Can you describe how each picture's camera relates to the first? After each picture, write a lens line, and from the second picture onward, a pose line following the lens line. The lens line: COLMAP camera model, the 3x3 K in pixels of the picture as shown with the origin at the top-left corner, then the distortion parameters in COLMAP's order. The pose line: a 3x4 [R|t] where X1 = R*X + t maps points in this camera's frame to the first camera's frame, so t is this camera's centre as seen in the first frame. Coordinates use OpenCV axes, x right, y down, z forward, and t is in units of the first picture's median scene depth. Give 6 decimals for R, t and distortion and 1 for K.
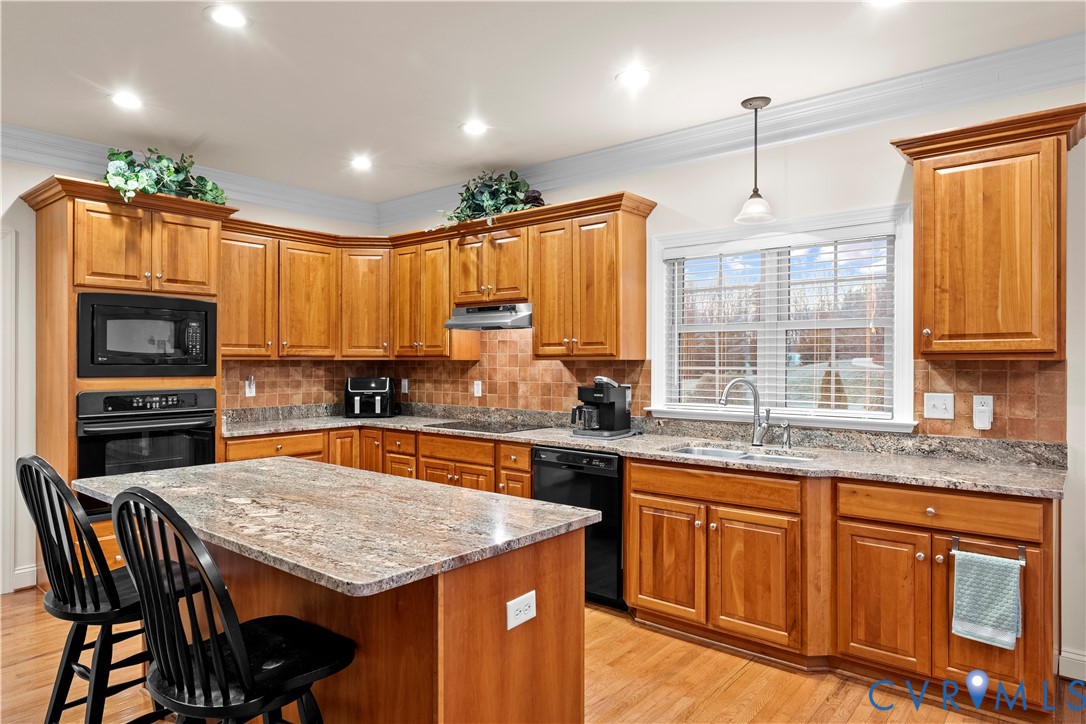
lens RADIAL K [[657.5, 0, 542.0], [0, 657.5, 358.3], [0, 0, 1]] dist [0.000126, -0.000952]
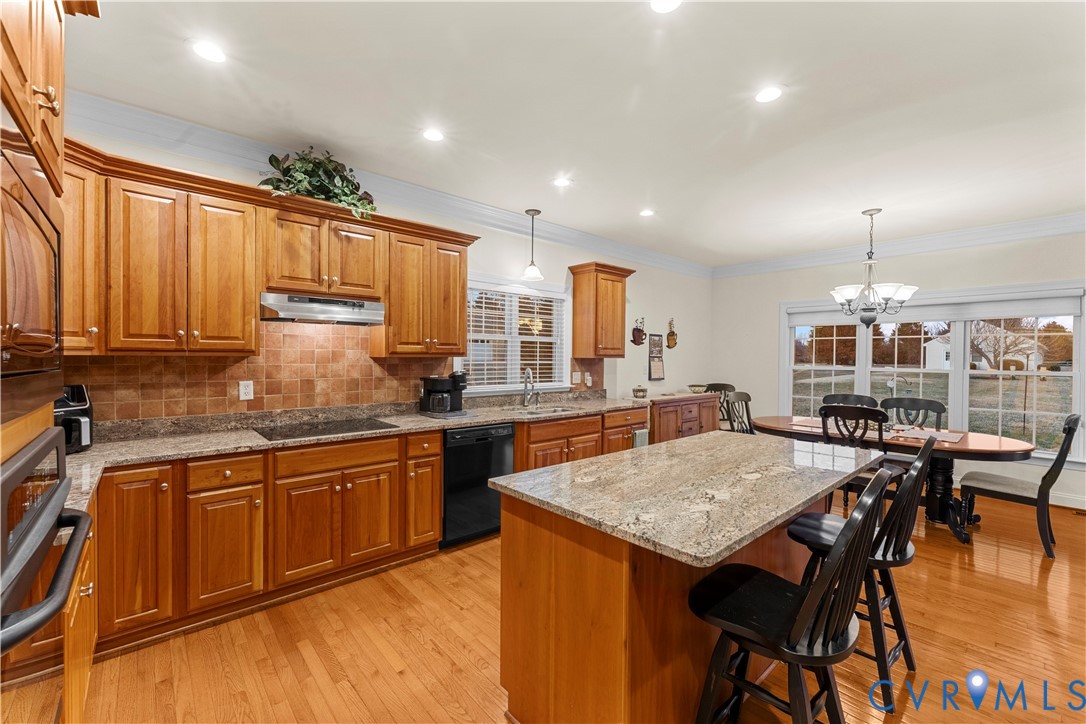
lens RADIAL K [[443.0, 0, 543.0], [0, 443.0, 357.5], [0, 0, 1]] dist [0.002391, 0.000197]
pose [[0.158880, -0.001391, 0.987297, -0.691918], [-0.011638, 0.999927, 0.003281, -0.001640], [-0.987229, -0.012012, 0.158852, 0.636012]]
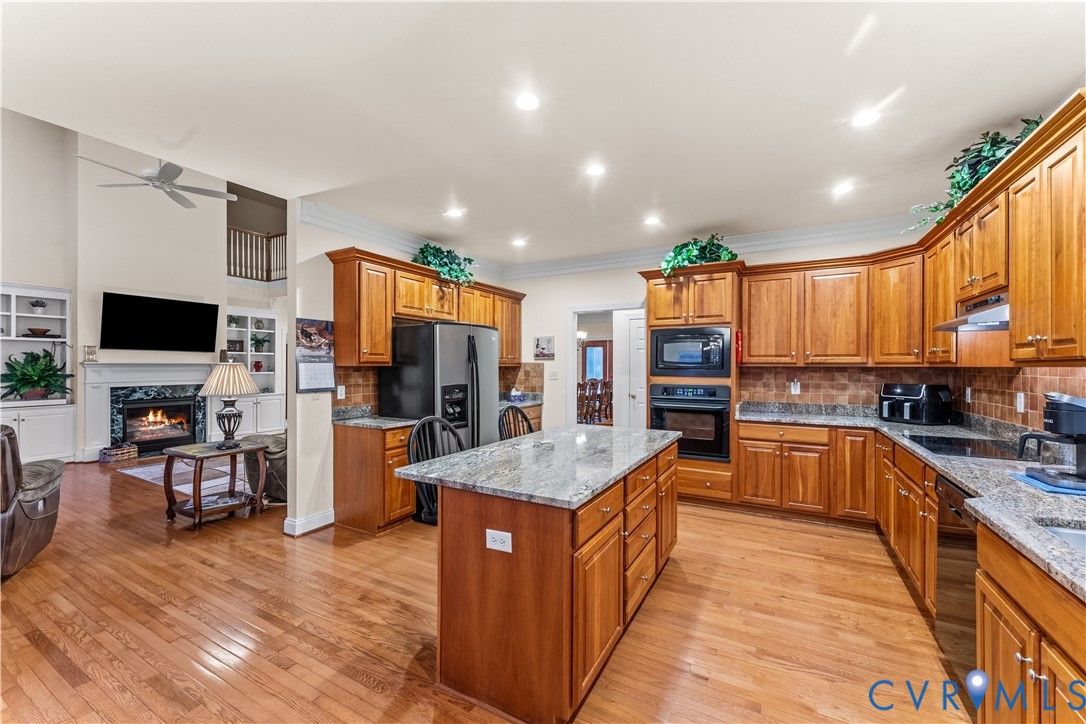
lens RADIAL K [[443.0, 0, 538.2], [0, 443.0, 364.3], [0, 0, 1]] dist [0.002391, 0.000197]
pose [[0.170261, -0.004325, -0.985389, 0.392393], [0.000765, 0.999991, -0.004257, 0.001588], [0.985399, -0.000029, 0.170263, 0.387351]]
